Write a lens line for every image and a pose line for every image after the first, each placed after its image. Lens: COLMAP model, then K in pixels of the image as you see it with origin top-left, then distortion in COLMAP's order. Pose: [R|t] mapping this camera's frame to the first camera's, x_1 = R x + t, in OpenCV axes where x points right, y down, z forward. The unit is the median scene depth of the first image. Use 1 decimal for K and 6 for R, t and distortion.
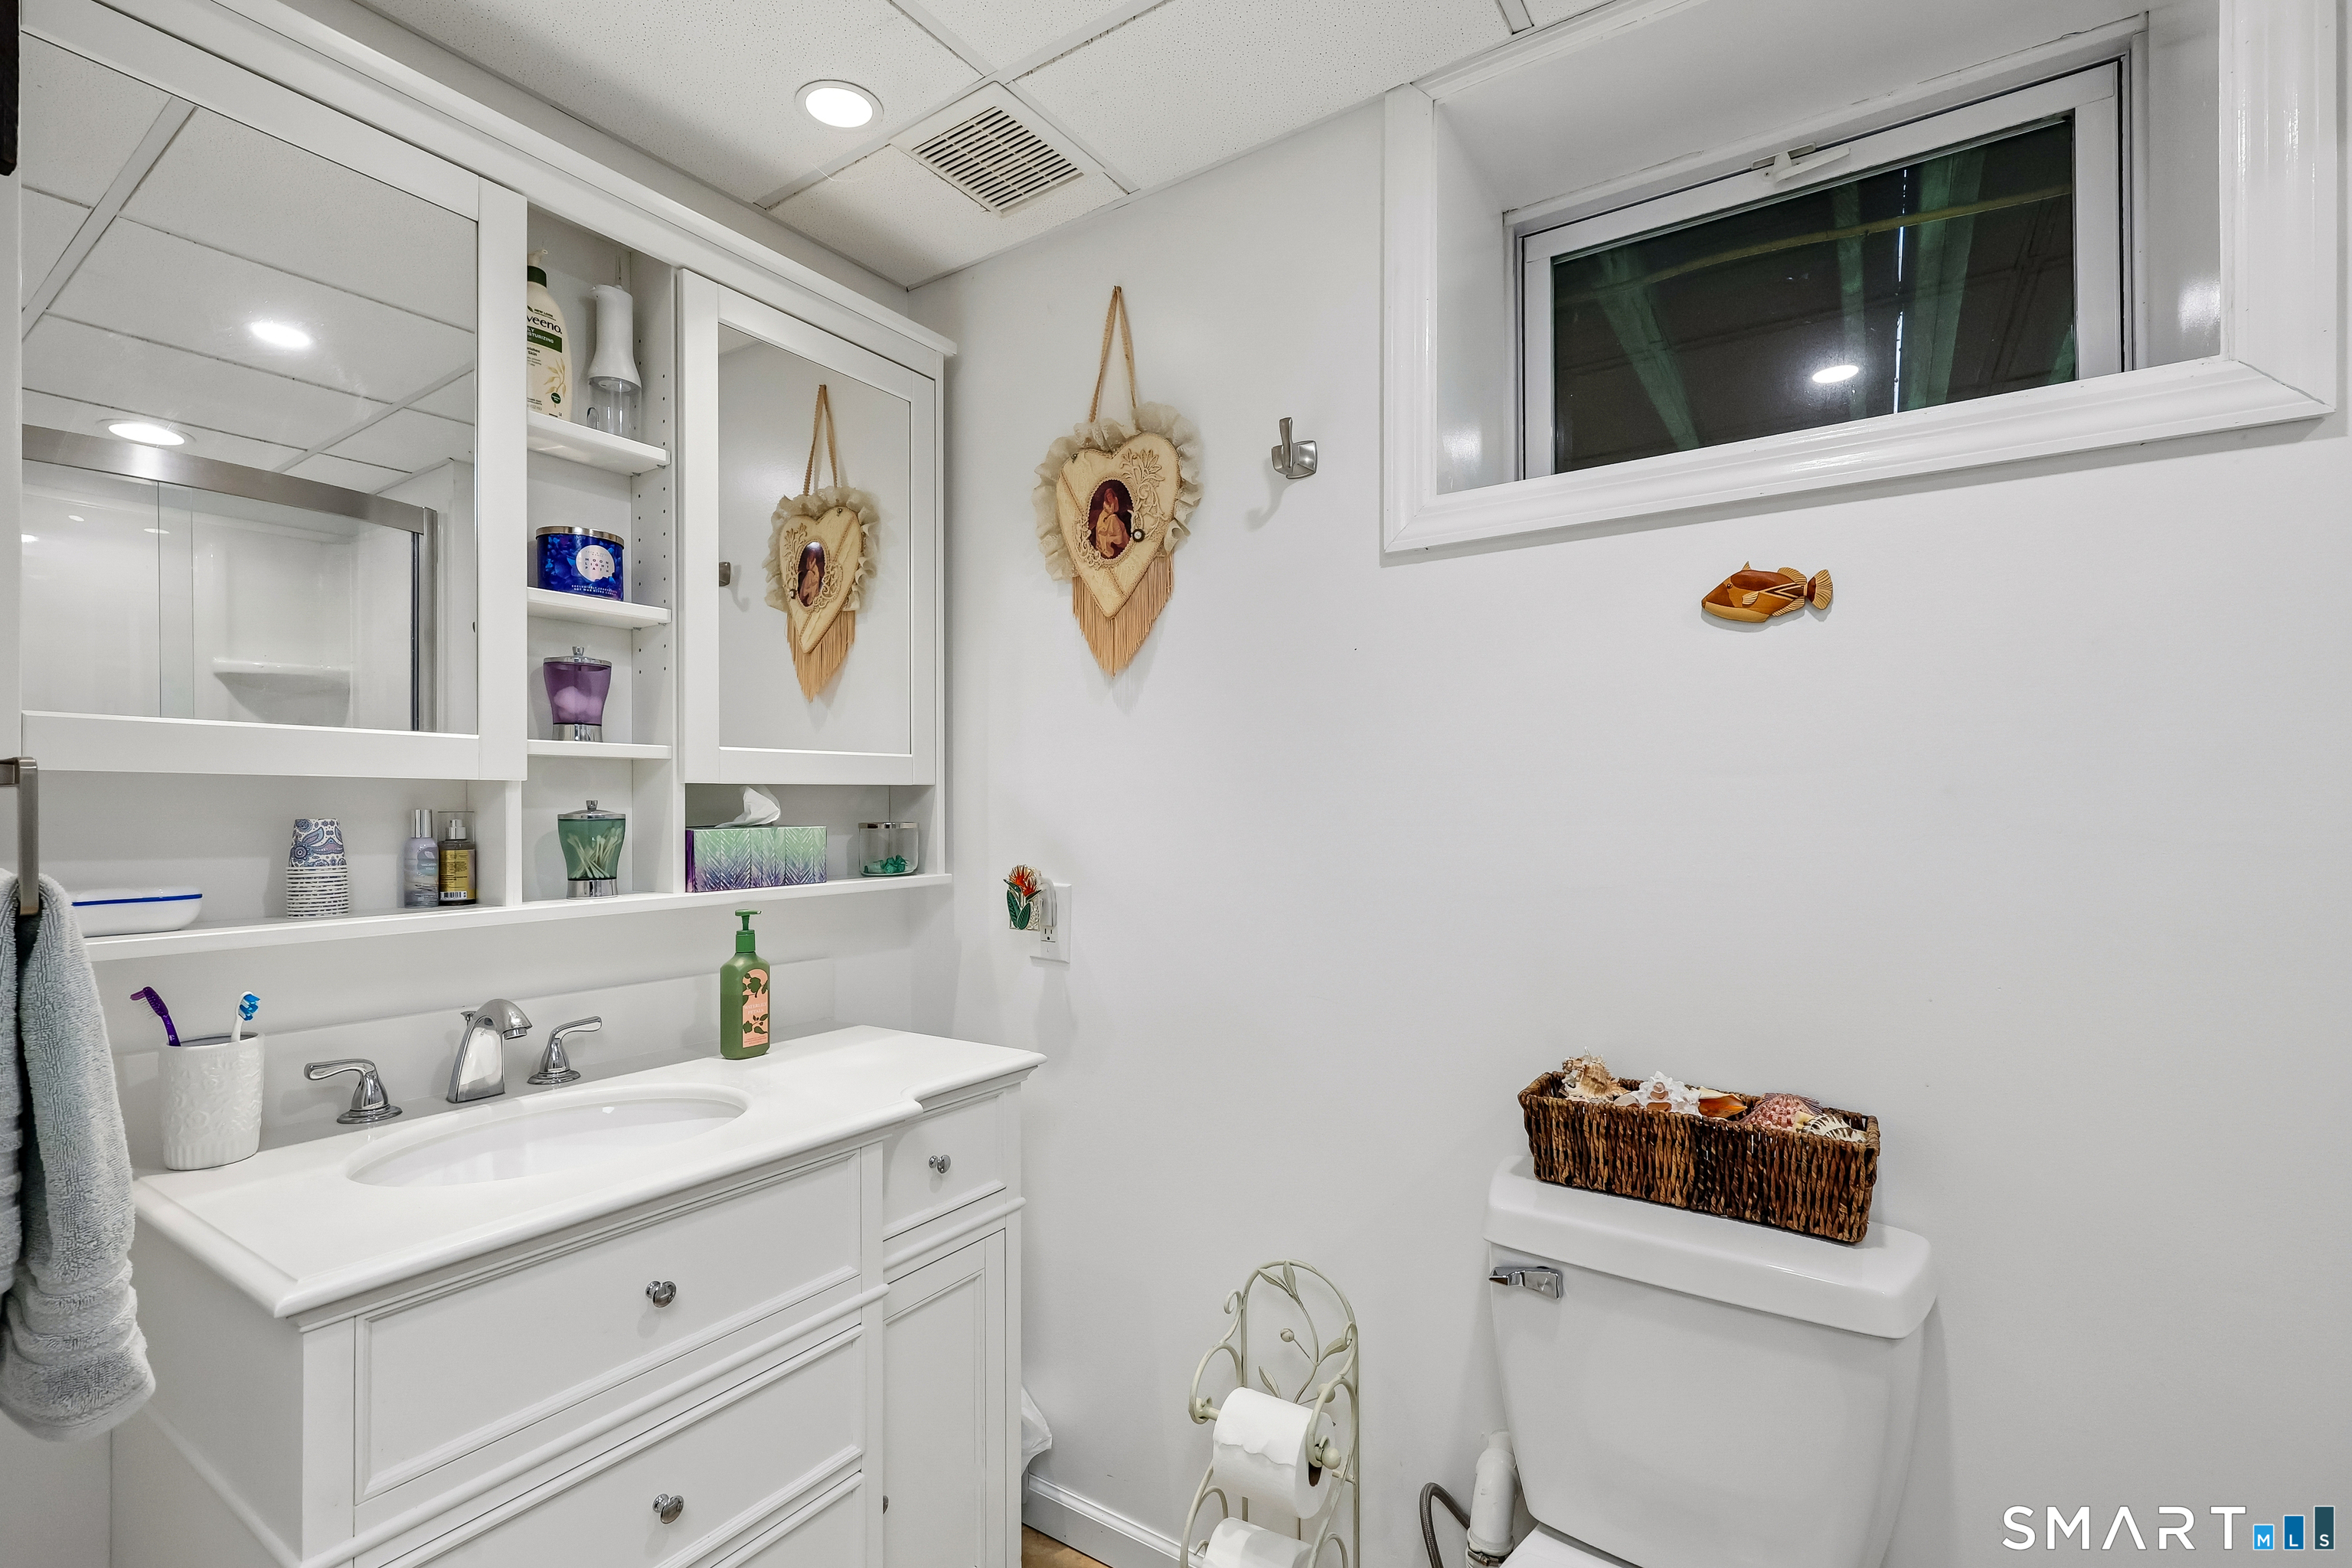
lens RADIAL K [[1050.5, 0, 1189.8], [0, 1050.5, 798.0], [0, 0, 1]] dist [-0.001337, -0.000560]
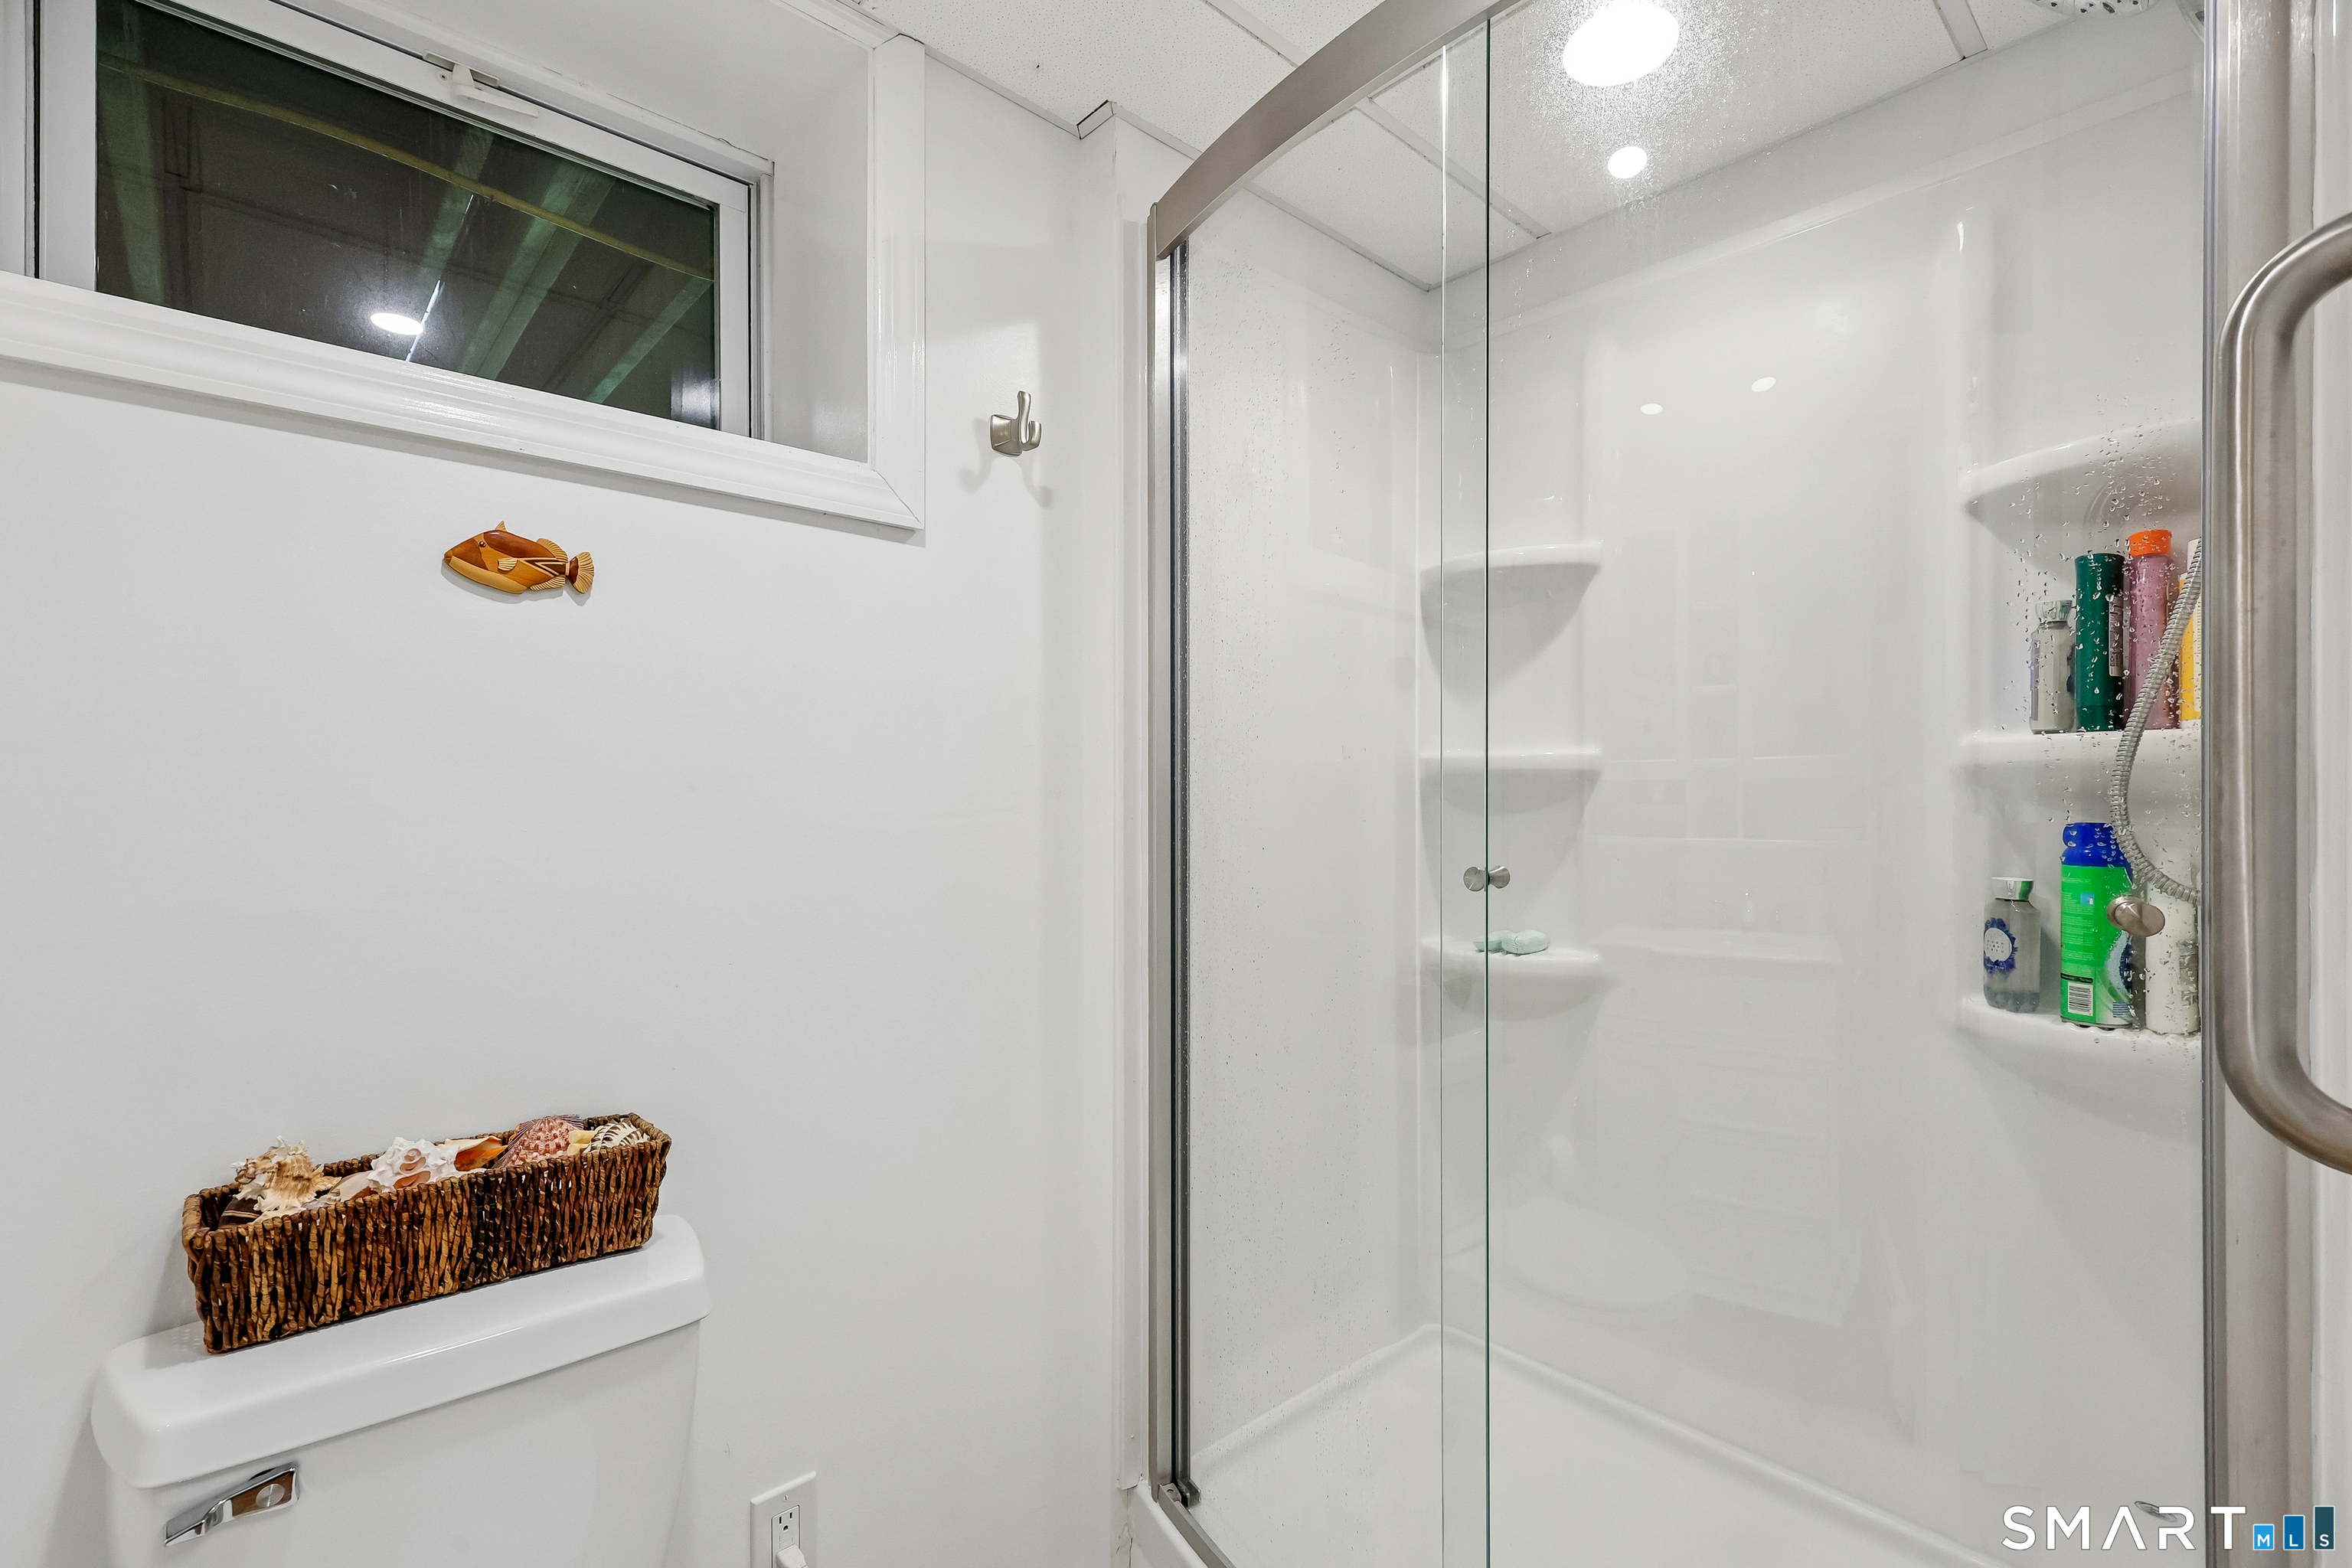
lens RADIAL K [[1050.5, 0, 1189.9], [0, 1050.5, 794.8], [0, 0, 1]] dist [-0.001337, -0.000560]
pose [[0.235831, 0.008235, 0.971759, -0.186889], [-0.006568, 0.999955, -0.006880, 0.004714], [-0.971772, -0.004760, 0.235874, 0.245185]]
